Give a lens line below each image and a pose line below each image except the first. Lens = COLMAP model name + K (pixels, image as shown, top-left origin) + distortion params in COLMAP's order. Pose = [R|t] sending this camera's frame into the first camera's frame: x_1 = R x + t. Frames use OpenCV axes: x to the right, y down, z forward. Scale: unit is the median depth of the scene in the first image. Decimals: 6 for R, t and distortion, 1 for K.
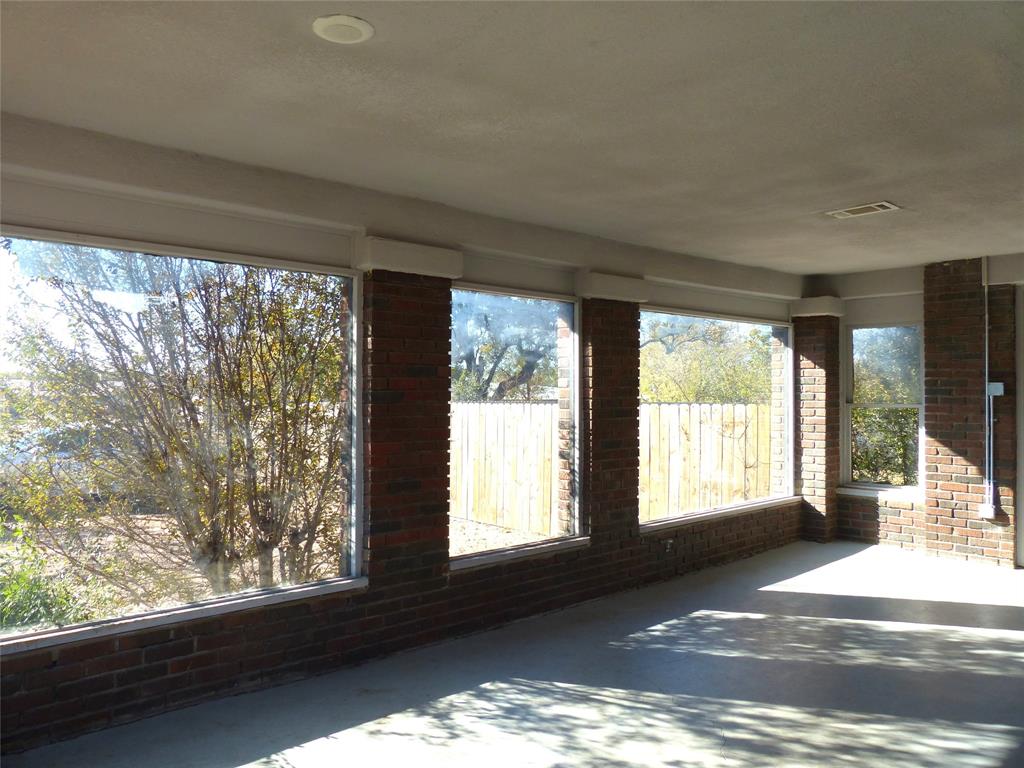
lens RADIAL K [[810.4, 0, 512.0], [0, 810.4, 384.0], [0, 0, 1]] dist [-0.039509, 0.009484]
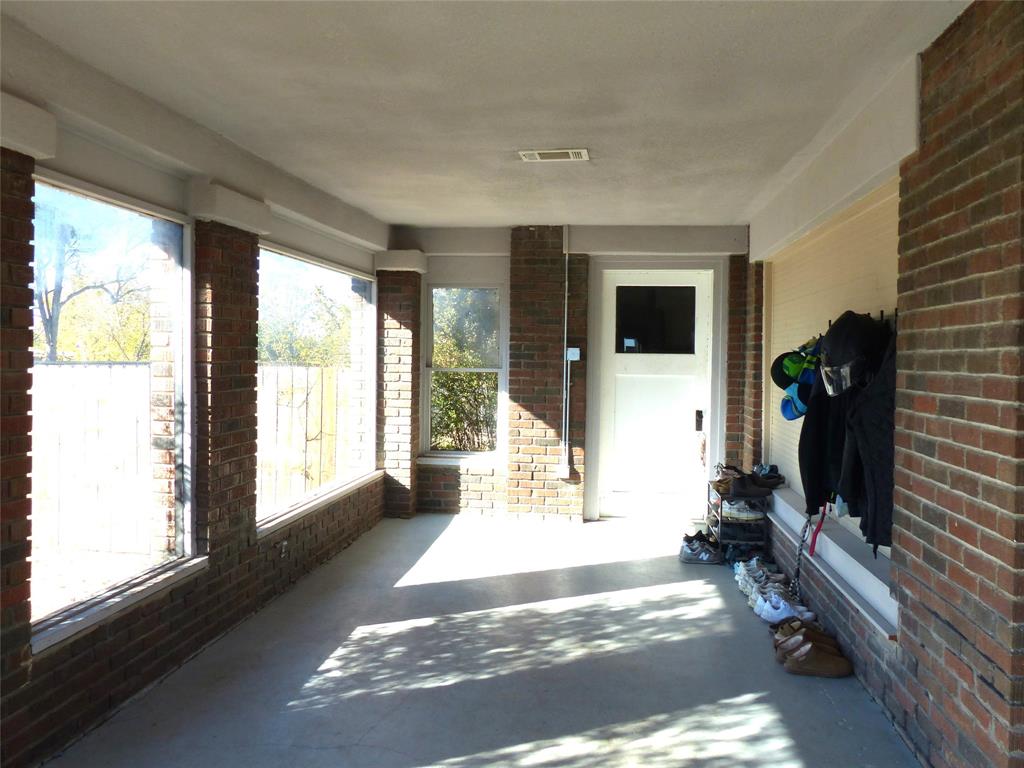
lens RADIAL K [[810.4, 0, 512.0], [0, 810.4, 384.0], [0, 0, 1]] dist [-0.039509, 0.009484]
pose [[0.748621, -0.014648, 0.662837, -0.153640], [-0.019706, 0.998823, 0.044330, -0.000175], [-0.662706, -0.046248, 0.747450, 0.264418]]
